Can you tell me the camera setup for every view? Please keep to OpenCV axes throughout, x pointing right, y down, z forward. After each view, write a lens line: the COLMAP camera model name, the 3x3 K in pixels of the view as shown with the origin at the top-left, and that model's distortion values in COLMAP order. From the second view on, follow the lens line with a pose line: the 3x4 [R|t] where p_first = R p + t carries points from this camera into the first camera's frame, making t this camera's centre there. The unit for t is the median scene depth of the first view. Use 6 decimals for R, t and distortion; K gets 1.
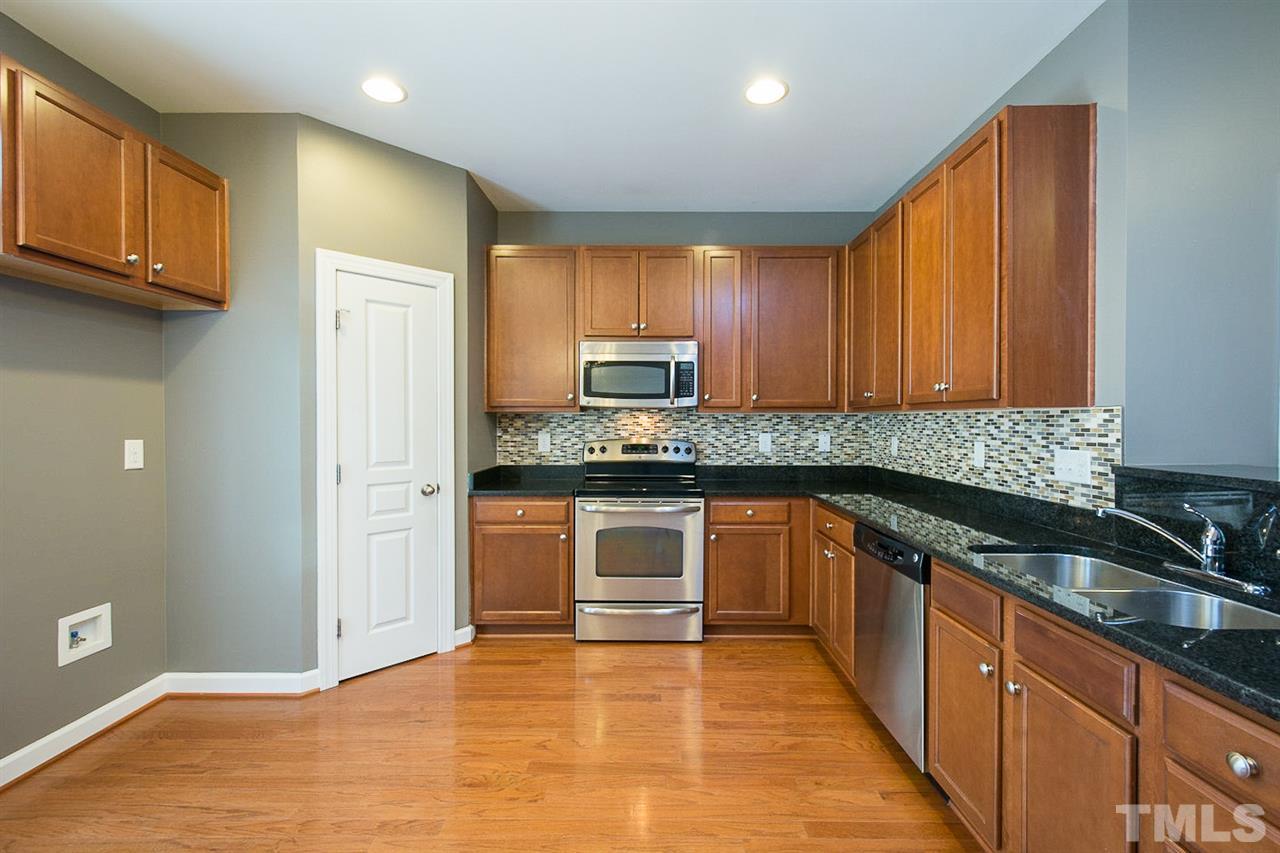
lens RADIAL K [[558.3, 0, 640.0], [0, 558.3, 426.5], [0, 0, 1]] dist [0.003006, -0.000512]
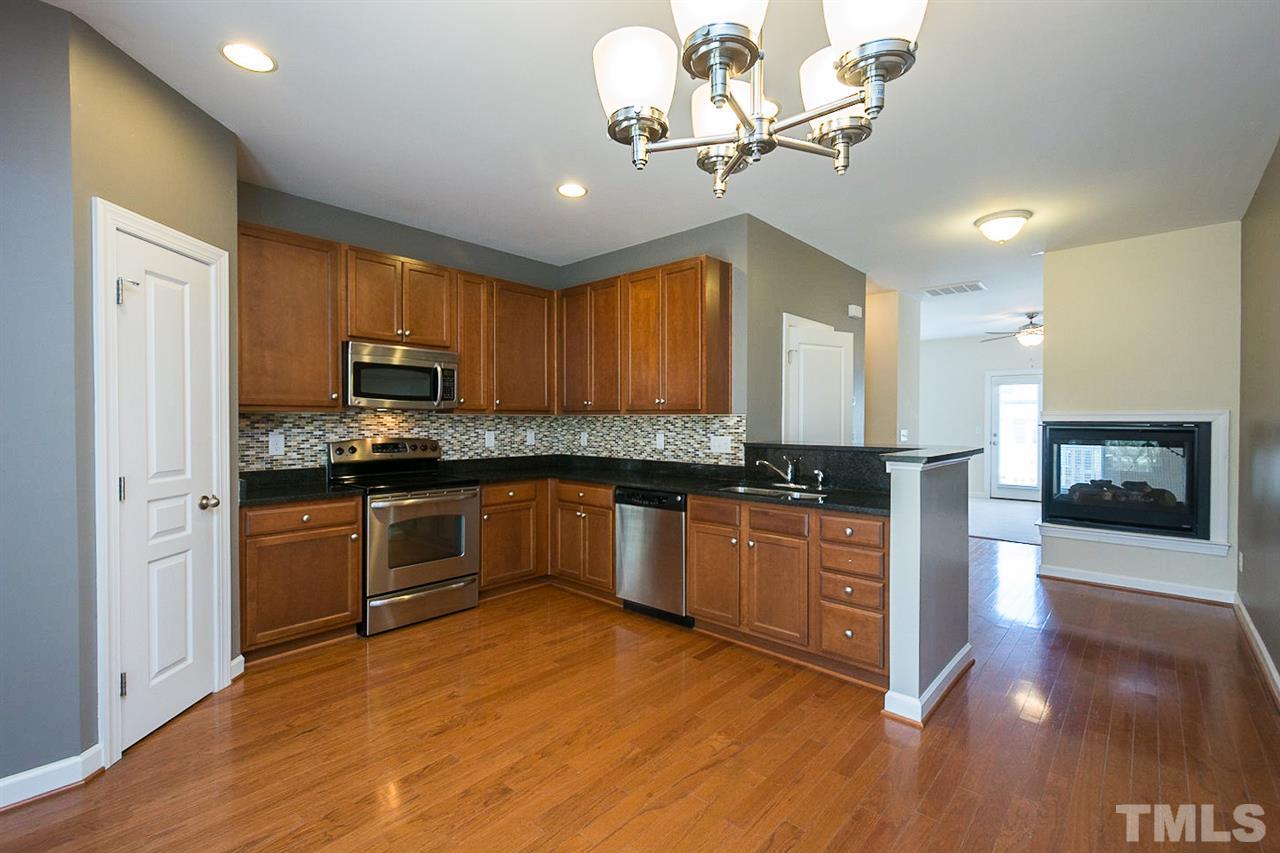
lens RADIAL K [[558.3, 0, 640.0], [0, 558.3, 426.5], [0, 0, 1]] dist [0.003006, -0.000512]
pose [[0.669074, -0.007416, 0.743159, -0.542806], [0.006959, 0.999969, 0.003713, -0.000595], [-0.743163, 0.002688, 0.669105, -0.058799]]
